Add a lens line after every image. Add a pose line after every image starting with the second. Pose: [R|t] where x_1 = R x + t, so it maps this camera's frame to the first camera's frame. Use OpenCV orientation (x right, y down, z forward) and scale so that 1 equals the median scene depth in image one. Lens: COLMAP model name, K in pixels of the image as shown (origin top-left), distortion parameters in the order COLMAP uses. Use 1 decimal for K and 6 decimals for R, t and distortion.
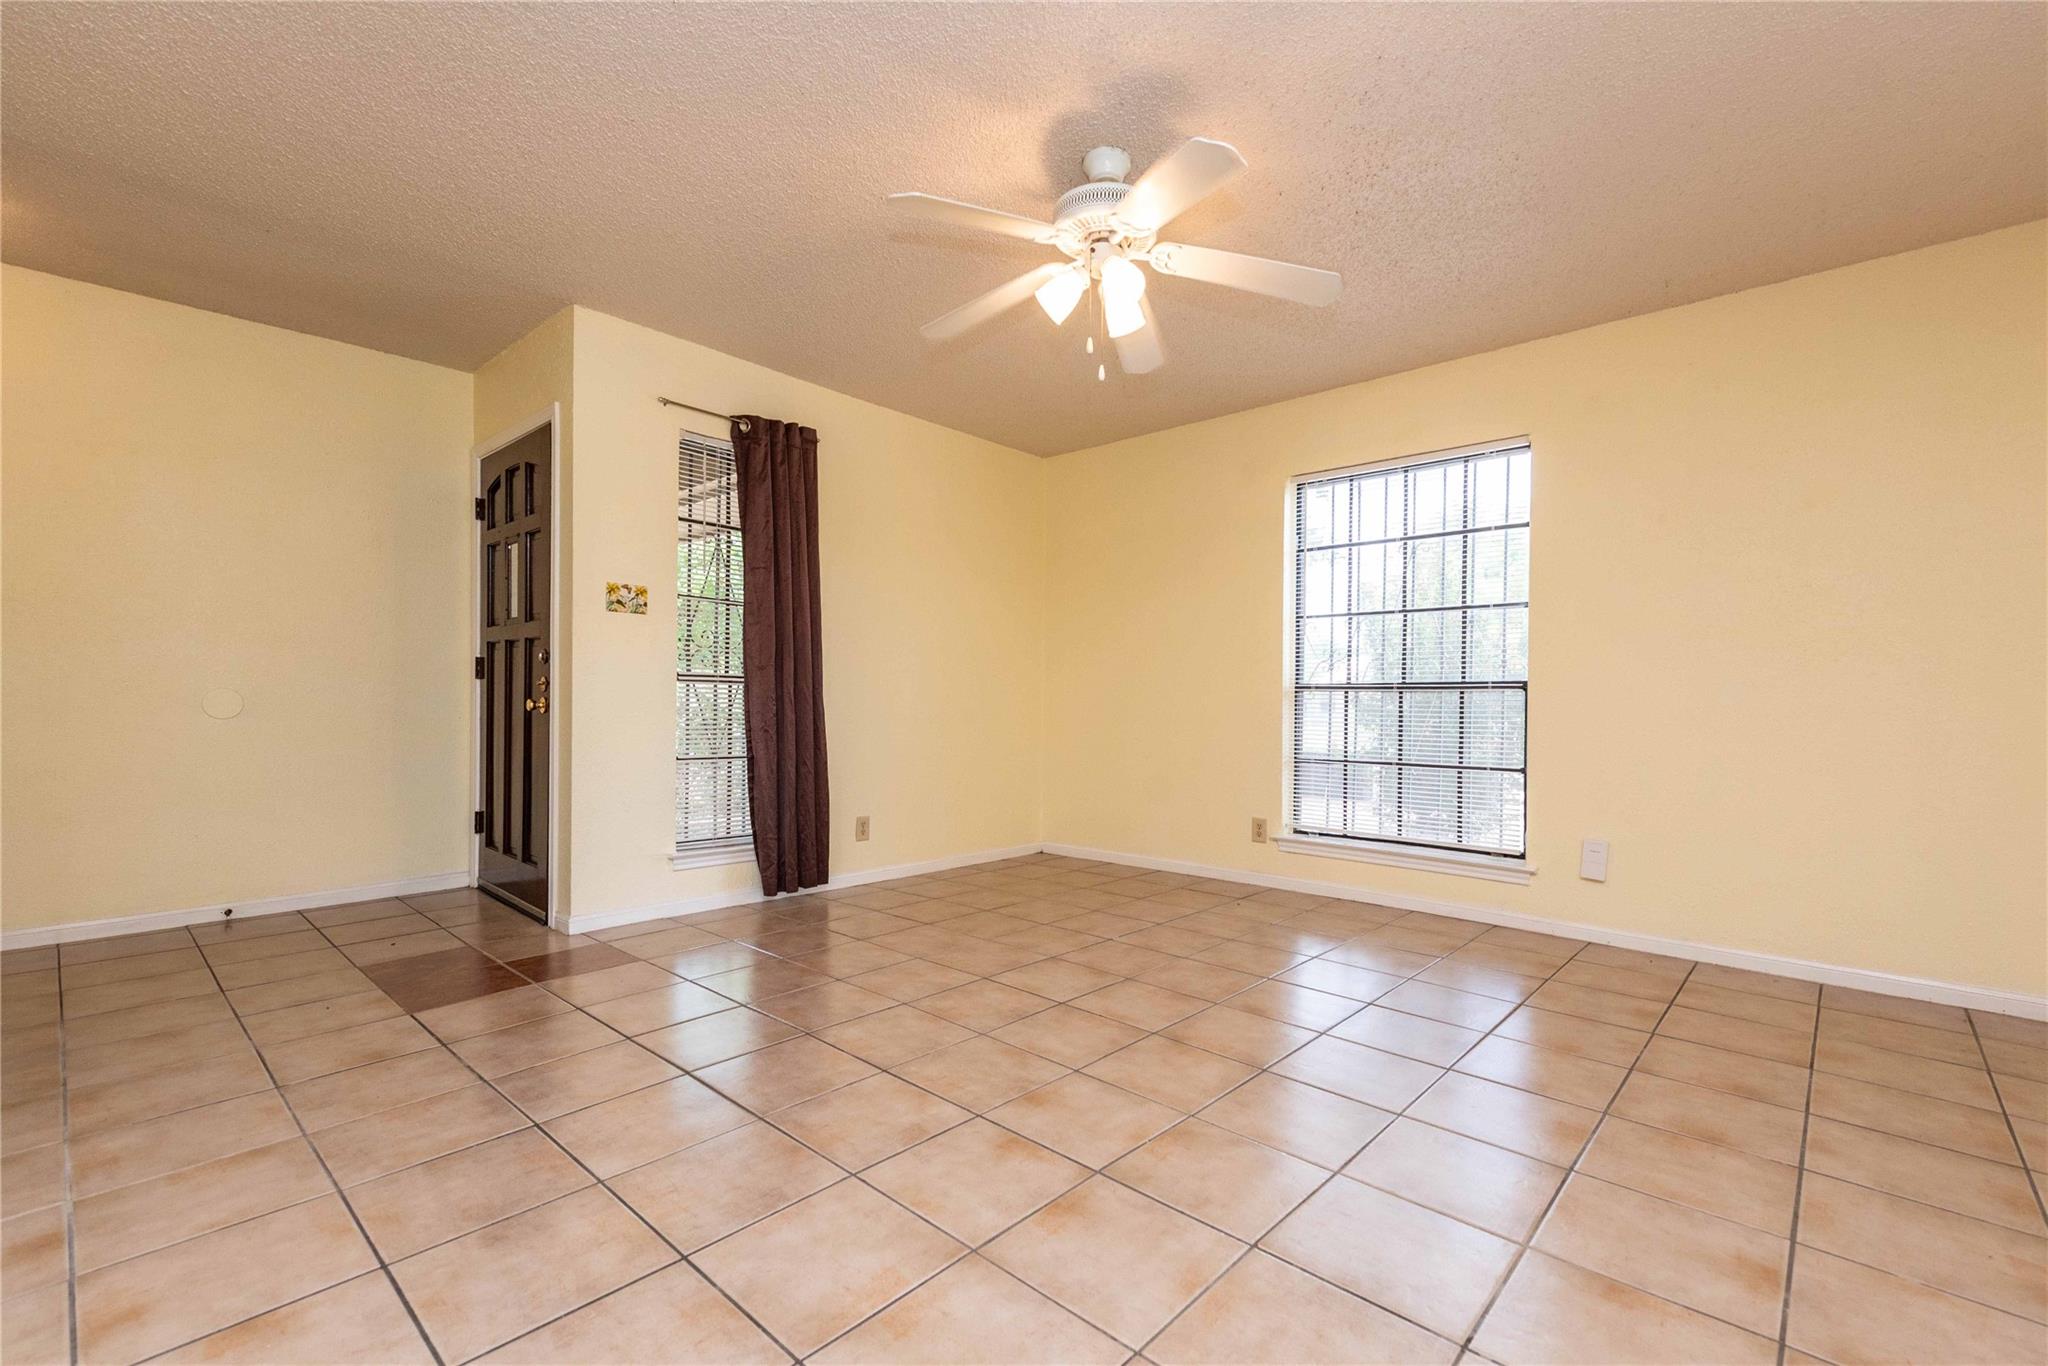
lens RADIAL K [[884.7, 0, 1087.5], [0, 884.7, 695.6], [0, 0, 1]] dist [0.008802, -0.002390]
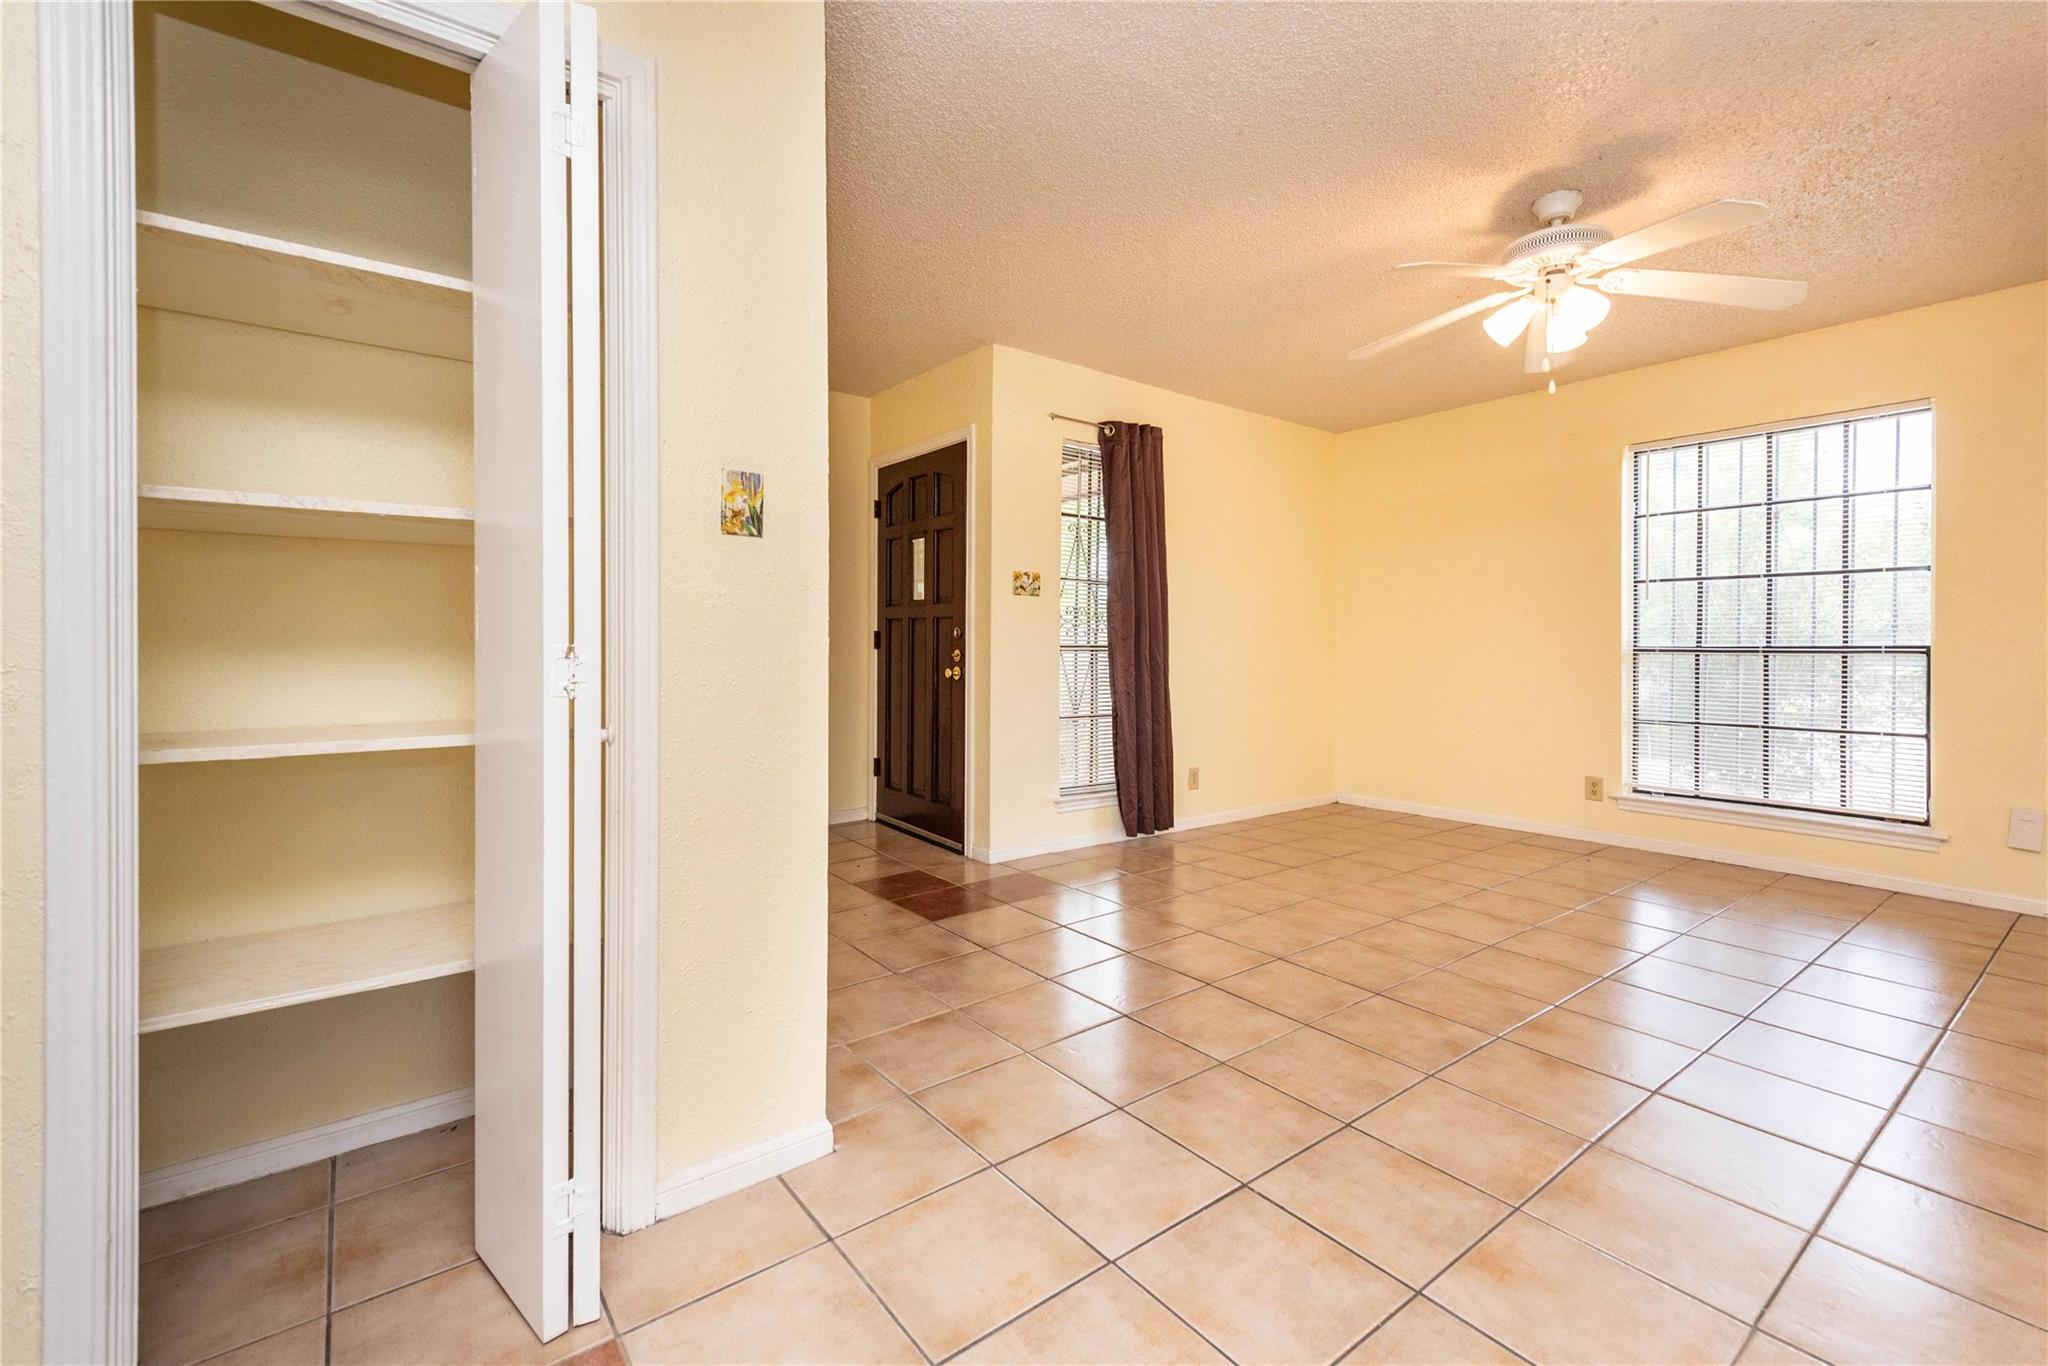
lens RADIAL K [[884.7, 0, 1000.8], [0, 884.7, 633.7], [0, 0, 1]] dist [0.008802, -0.002390]
pose [[0.980549, -0.012580, -0.195872, -0.309141], [0.012977, 0.999916, 0.000740, -0.042245], [0.195846, -0.003267, 0.980629, -0.167132]]
